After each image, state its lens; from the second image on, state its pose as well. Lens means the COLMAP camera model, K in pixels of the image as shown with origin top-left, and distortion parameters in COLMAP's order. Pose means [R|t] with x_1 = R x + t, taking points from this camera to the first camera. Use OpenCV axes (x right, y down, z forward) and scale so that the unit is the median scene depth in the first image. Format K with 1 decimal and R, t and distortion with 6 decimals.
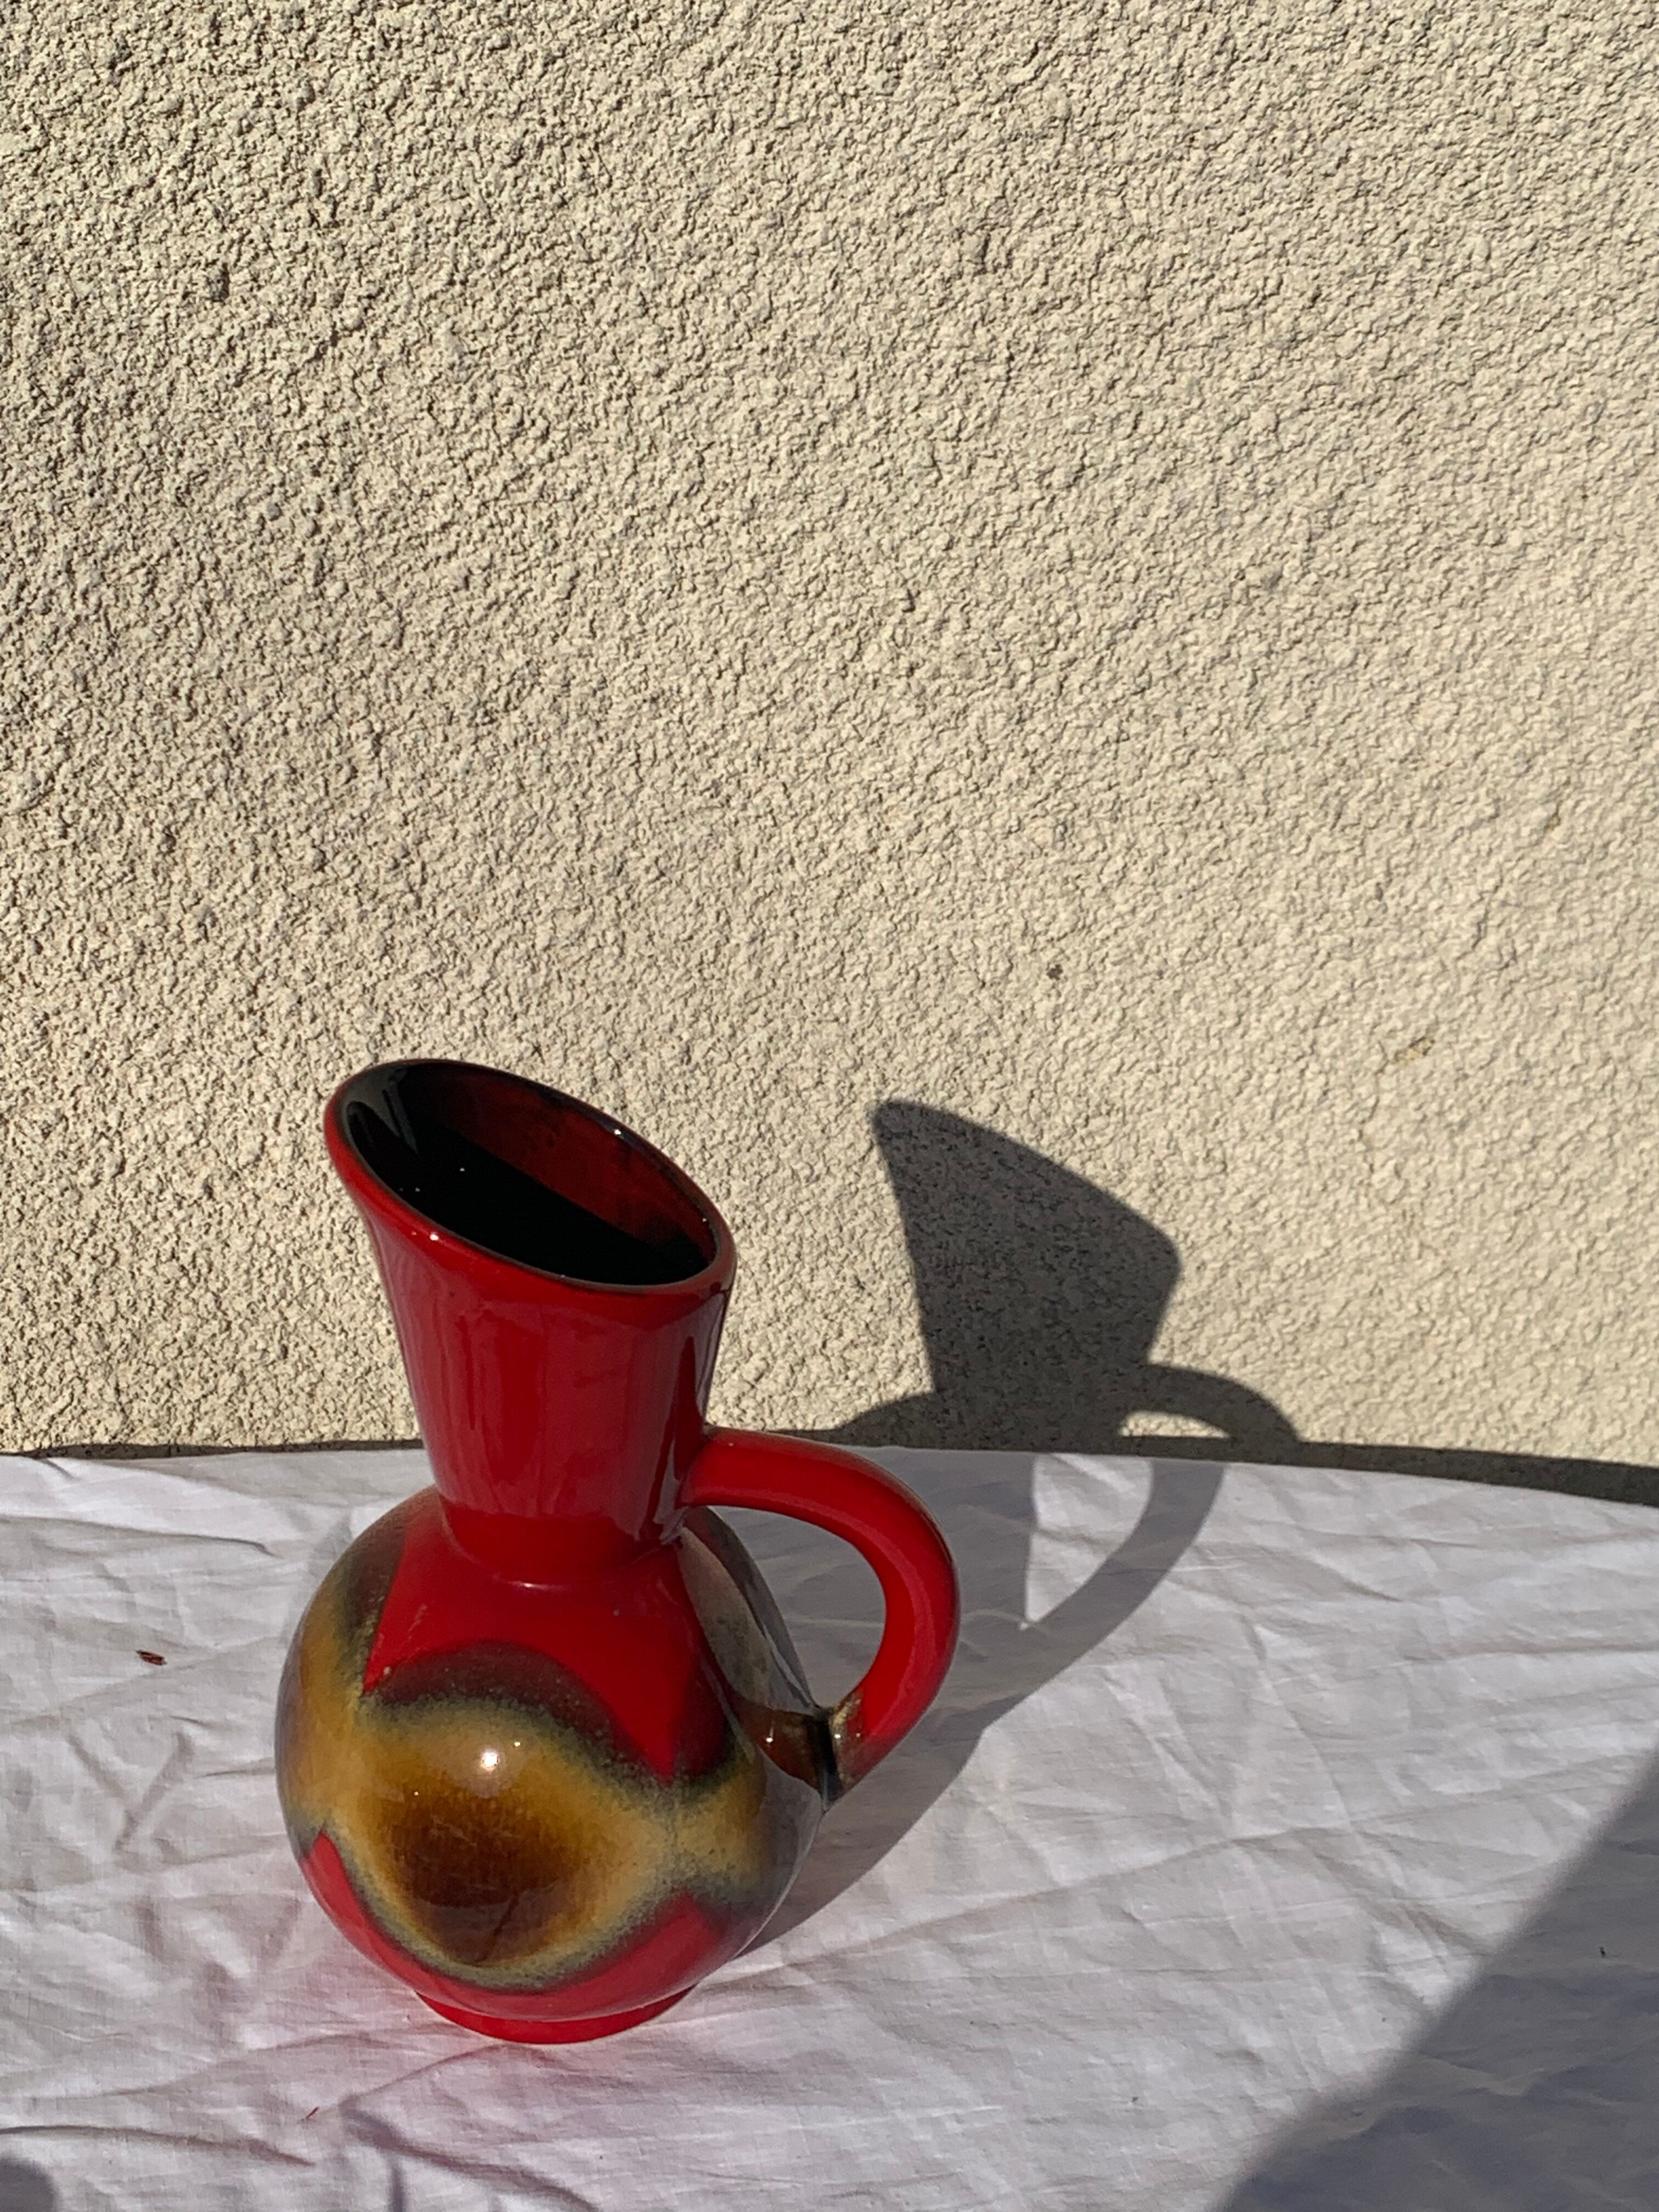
lens RADIAL K [[3296.9, 0, 913.0], [0, 3296.9, 1116.6], [0, 0, 1]] dist [0.231741, -0.820931]
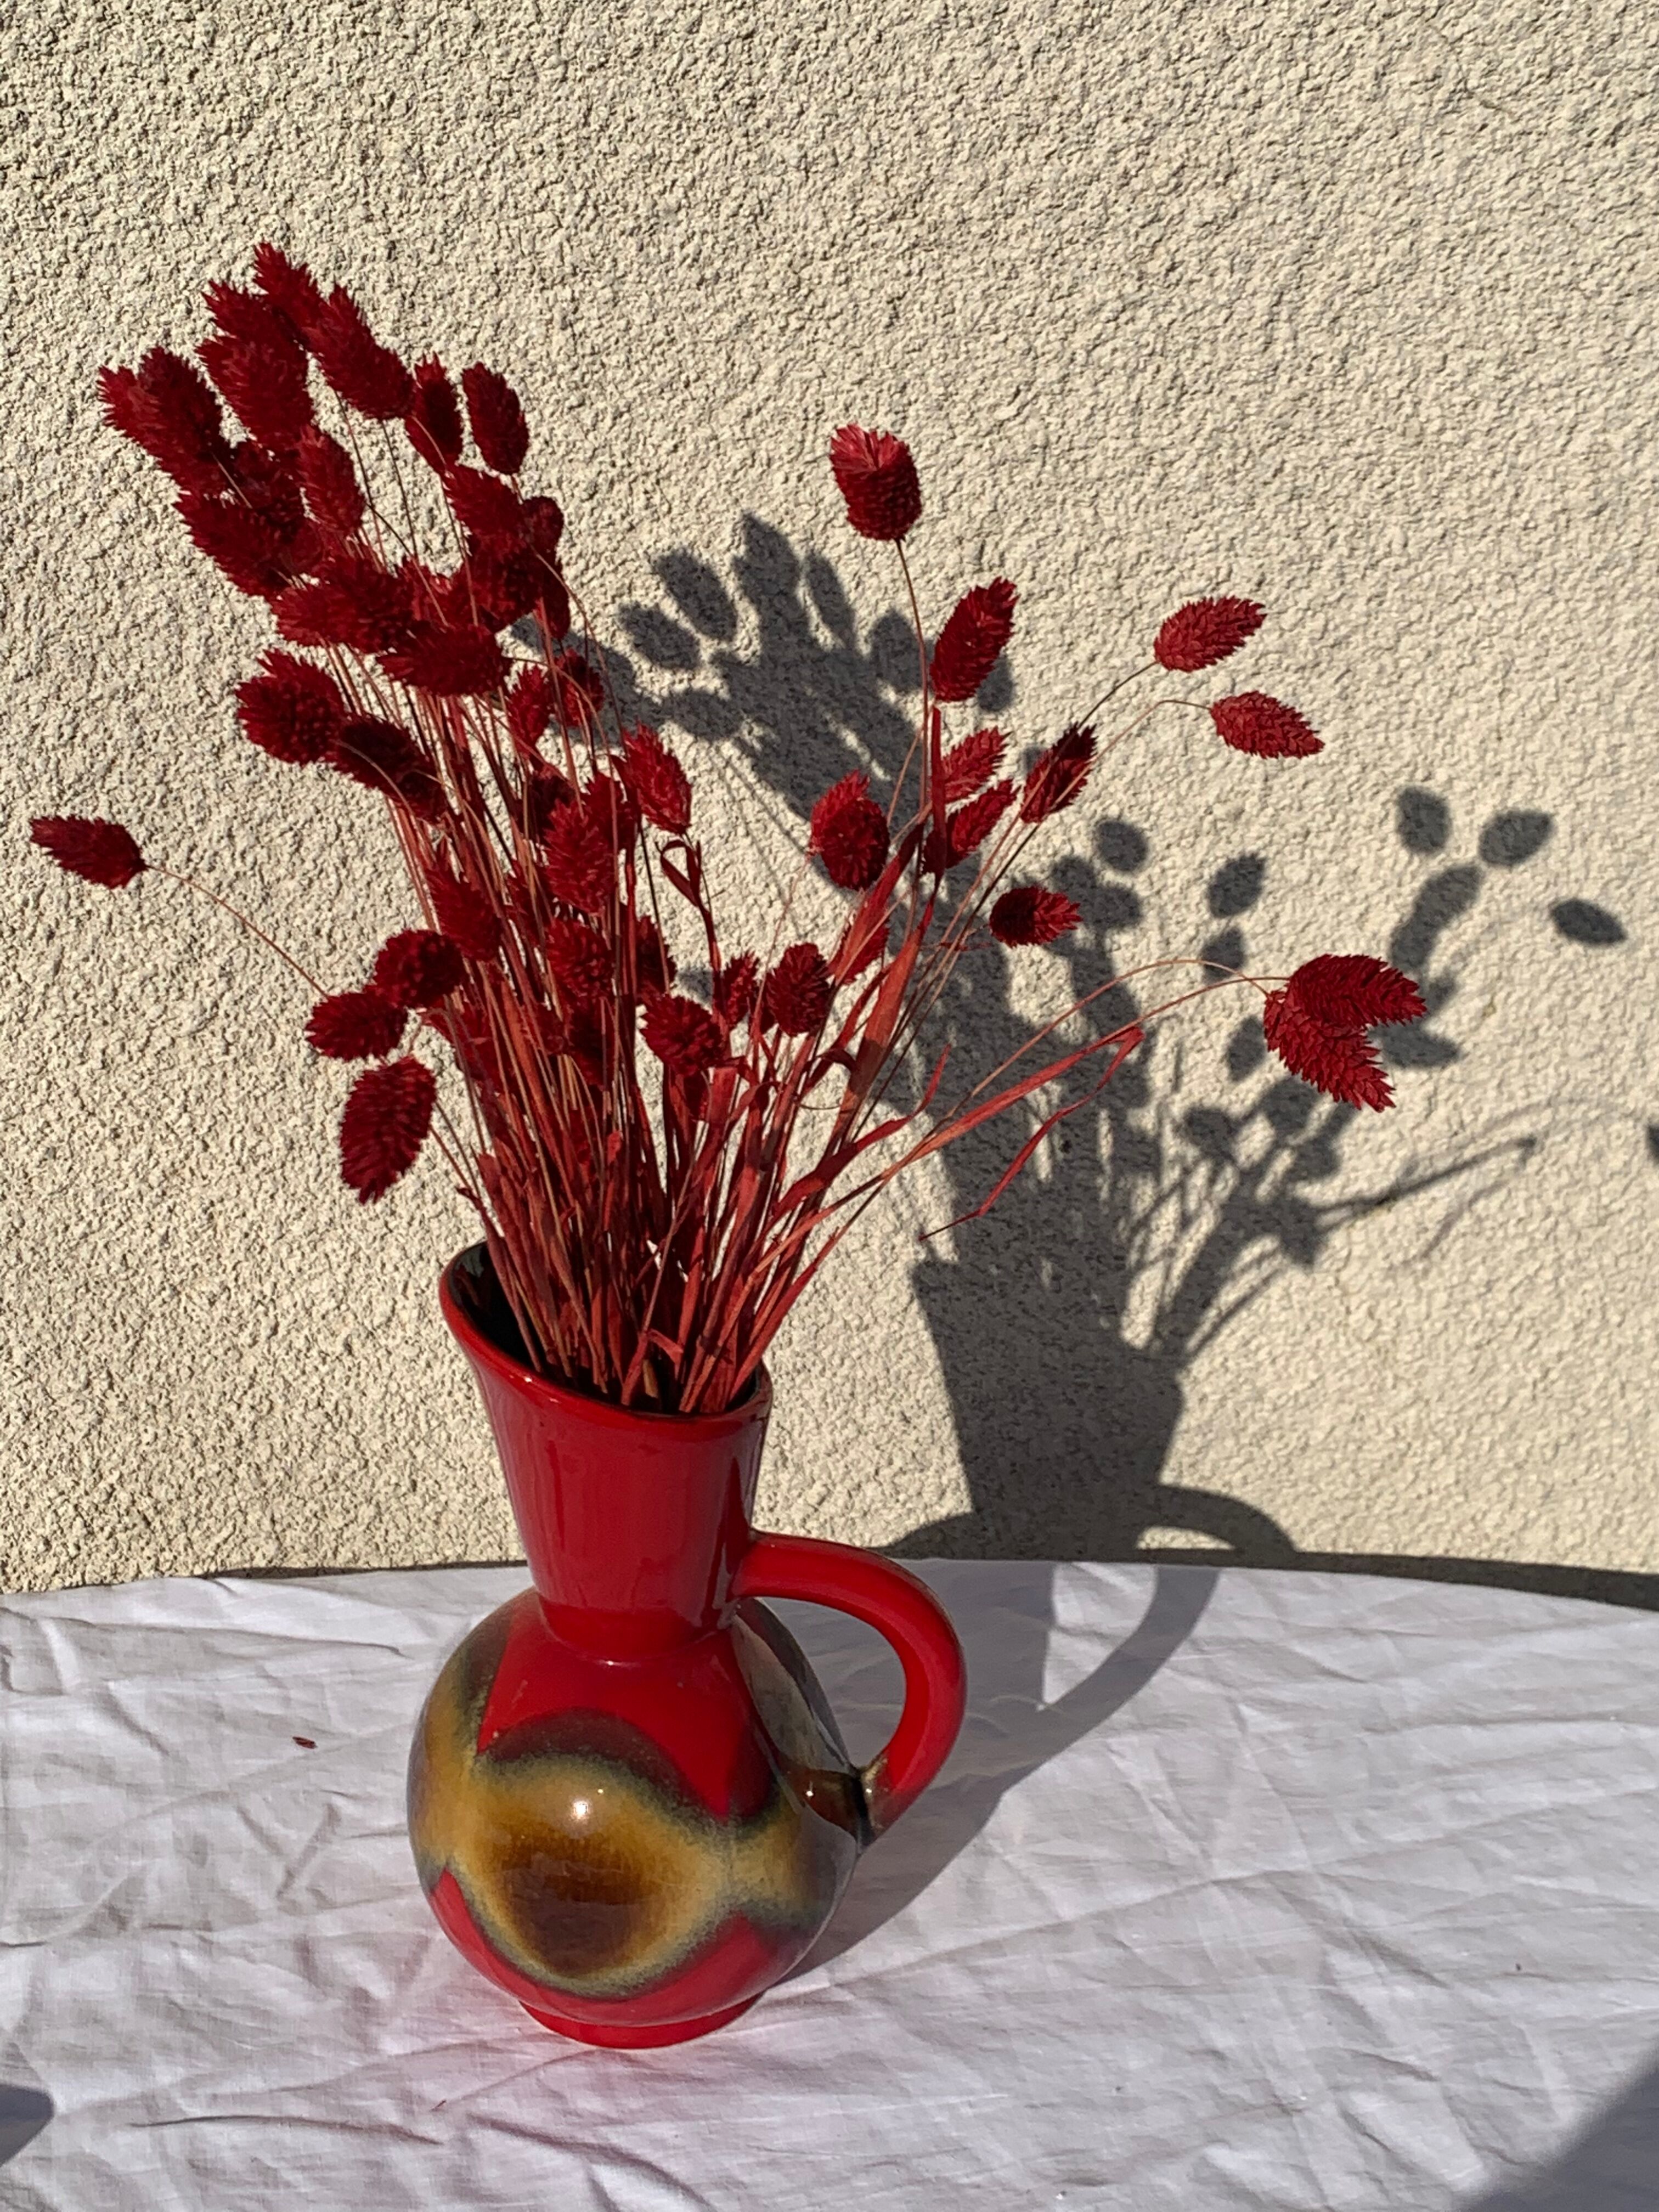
lens RADIAL K [[3296.9, 0, 913.0], [0, 3296.9, 1116.6], [0, 0, 1]] dist [0.231741, -0.820931]
pose [[0.999028, -0.020681, -0.038921, 0.038698], [0.018853, 0.998728, -0.046770, -0.000894], [0.039839, 0.045991, 0.998147, -0.184789]]
